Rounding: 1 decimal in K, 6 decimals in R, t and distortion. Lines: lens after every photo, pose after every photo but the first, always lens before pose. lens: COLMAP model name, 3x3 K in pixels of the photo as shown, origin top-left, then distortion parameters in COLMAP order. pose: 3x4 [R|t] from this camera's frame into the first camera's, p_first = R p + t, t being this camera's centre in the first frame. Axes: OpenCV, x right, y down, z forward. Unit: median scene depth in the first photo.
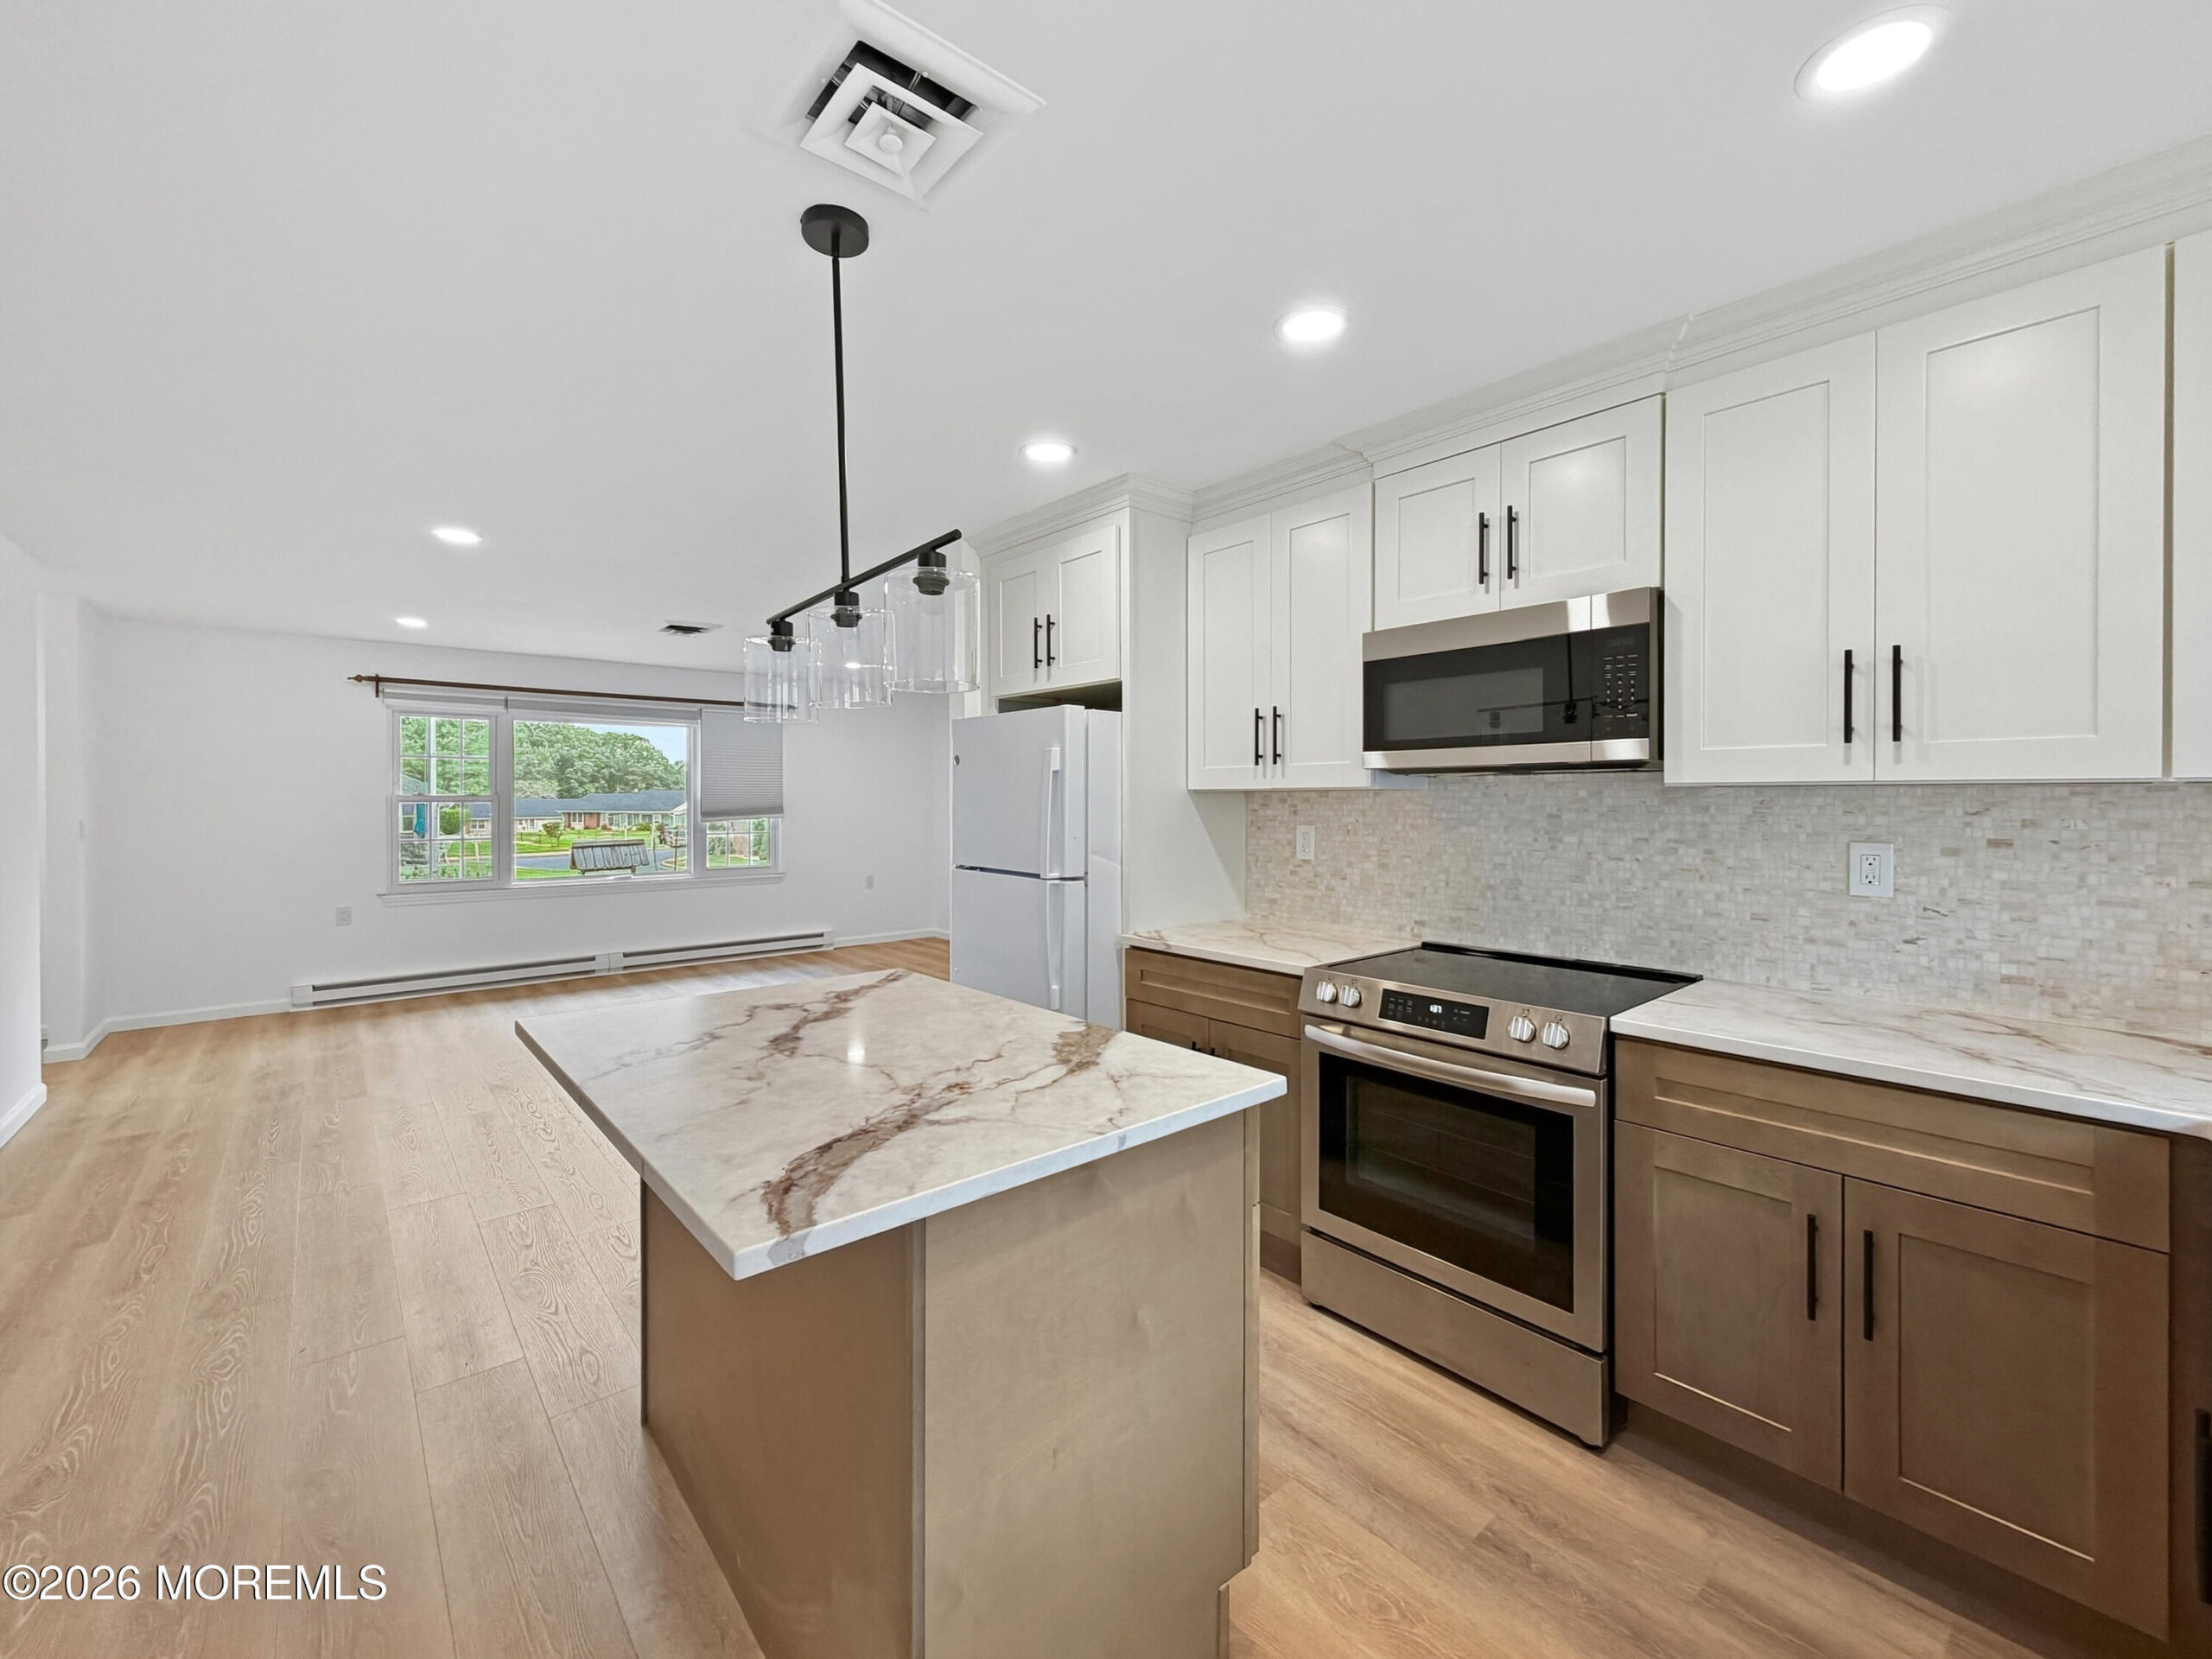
lens RADIAL K [[898.3, 0, 1104.7], [0, 898.3, 815.7], [0, 0, 1]] dist [0.004592, 0.000566]
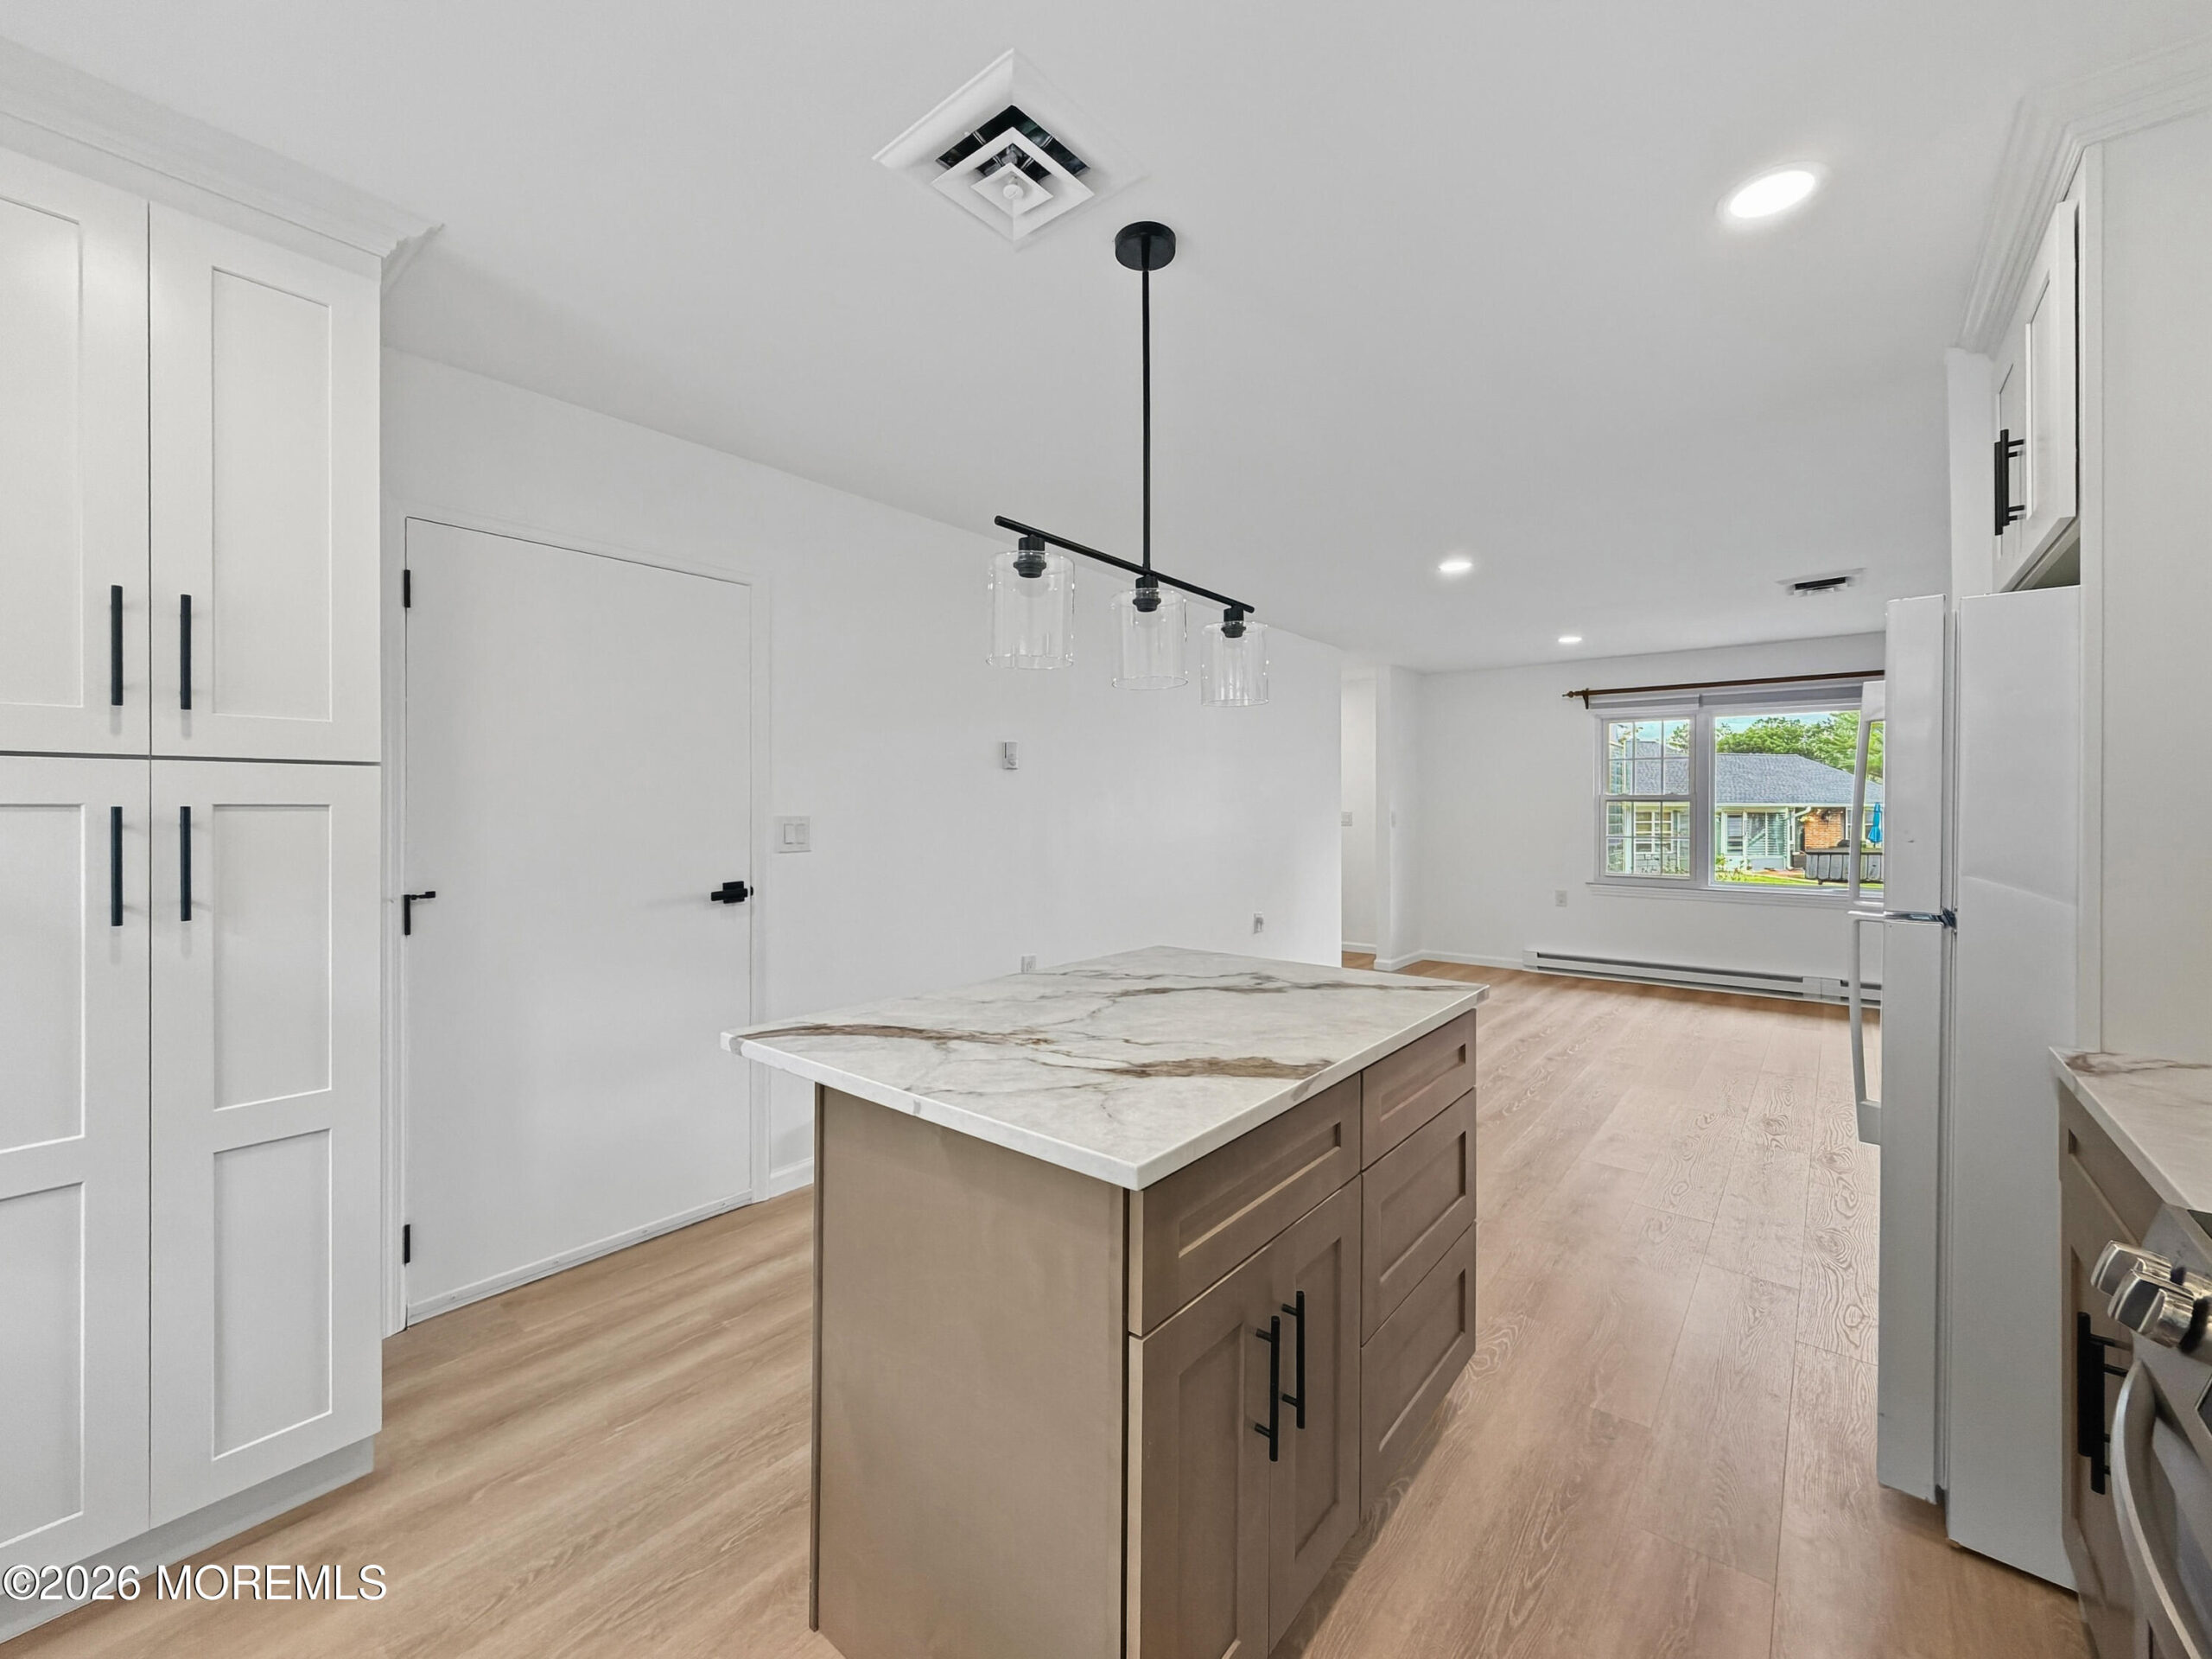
lens RADIAL K [[898.3, 0, 1104.2], [0, 898.3, 811.5], [0, 0, 1]] dist [0.004592, 0.000566]
pose [[0.165637, 0.003045, -0.986182, 0.475042], [-0.018219, 0.999834, 0.000027, 0.019844], [0.986018, 0.017962, 0.165665, 0.491004]]
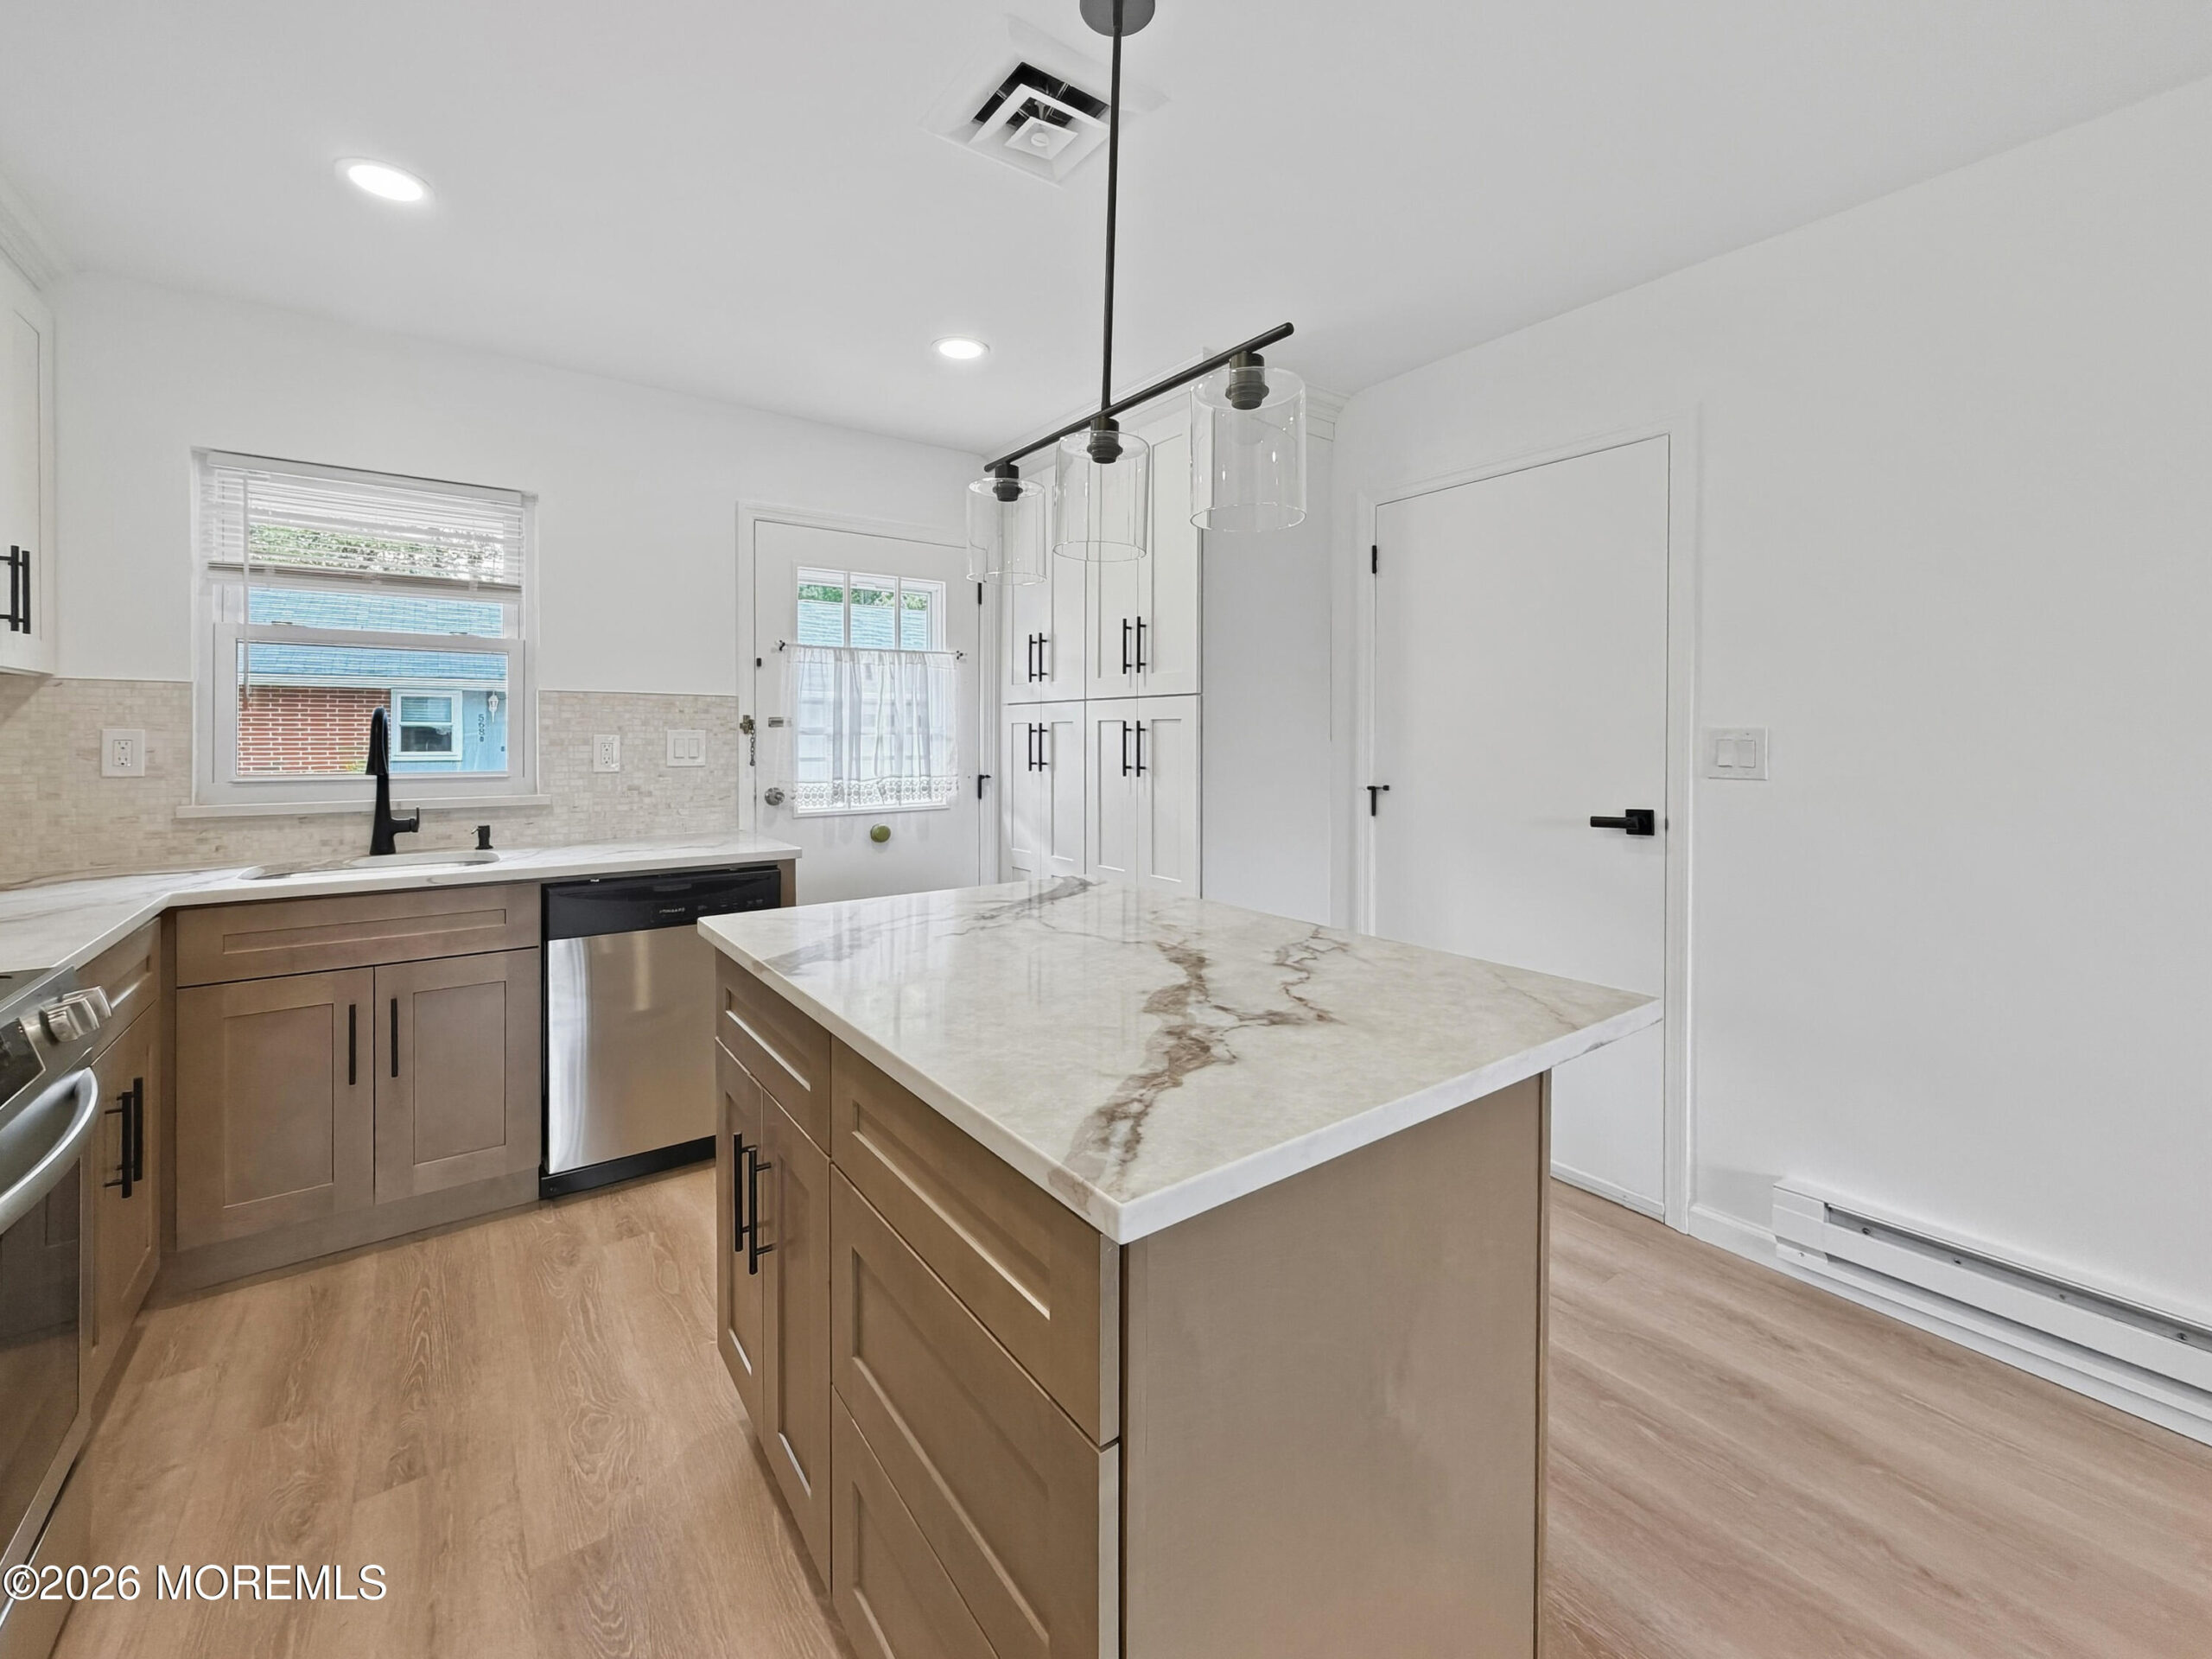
lens RADIAL K [[898.3, 0, 1059.6], [0, 898.3, 747.0], [0, 0, 1]] dist [0.004592, 0.000566]
pose [[-0.993542, -0.002794, 0.113429, -0.166577], [0.000751, 0.999513, 0.031193, 0.023895], [-0.113460, 0.031077, -0.993056, 1.129758]]
